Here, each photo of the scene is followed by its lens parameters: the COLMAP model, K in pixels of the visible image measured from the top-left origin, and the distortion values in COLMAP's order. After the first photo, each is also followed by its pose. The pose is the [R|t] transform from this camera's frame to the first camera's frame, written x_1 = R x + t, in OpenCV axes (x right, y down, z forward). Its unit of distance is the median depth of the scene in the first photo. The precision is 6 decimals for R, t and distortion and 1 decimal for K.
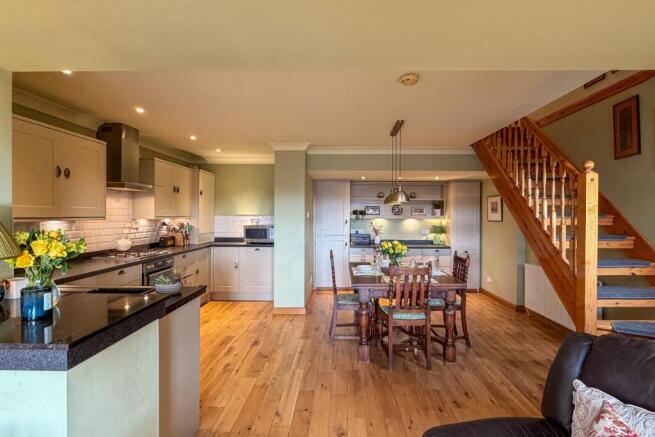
lens RADIAL K [[317.6, 0, 339.6], [0, 317.6, 218.5], [0, 0, 1]] dist [0.006088, 0.000242]
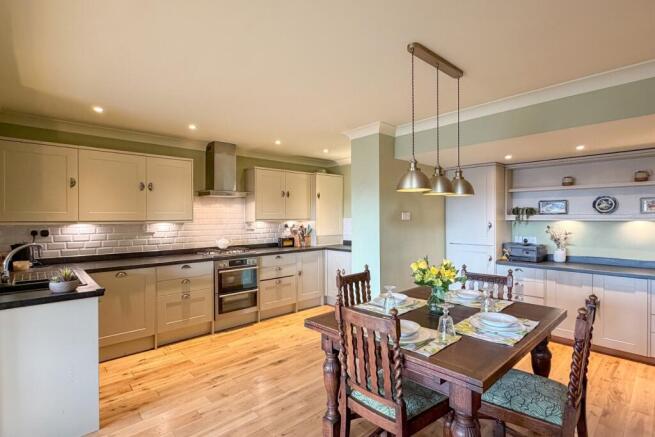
lens RADIAL K [[317.6, 0, 339.6], [0, 317.6, 218.5], [0, 0, 1]] dist [0.006088, 0.000242]
pose [[0.697544, -0.008224, -0.716495, 0.346996], [0.003456, 0.999961, -0.008113, 0.000627], [0.716534, 0.003182, 0.697545, 0.358482]]
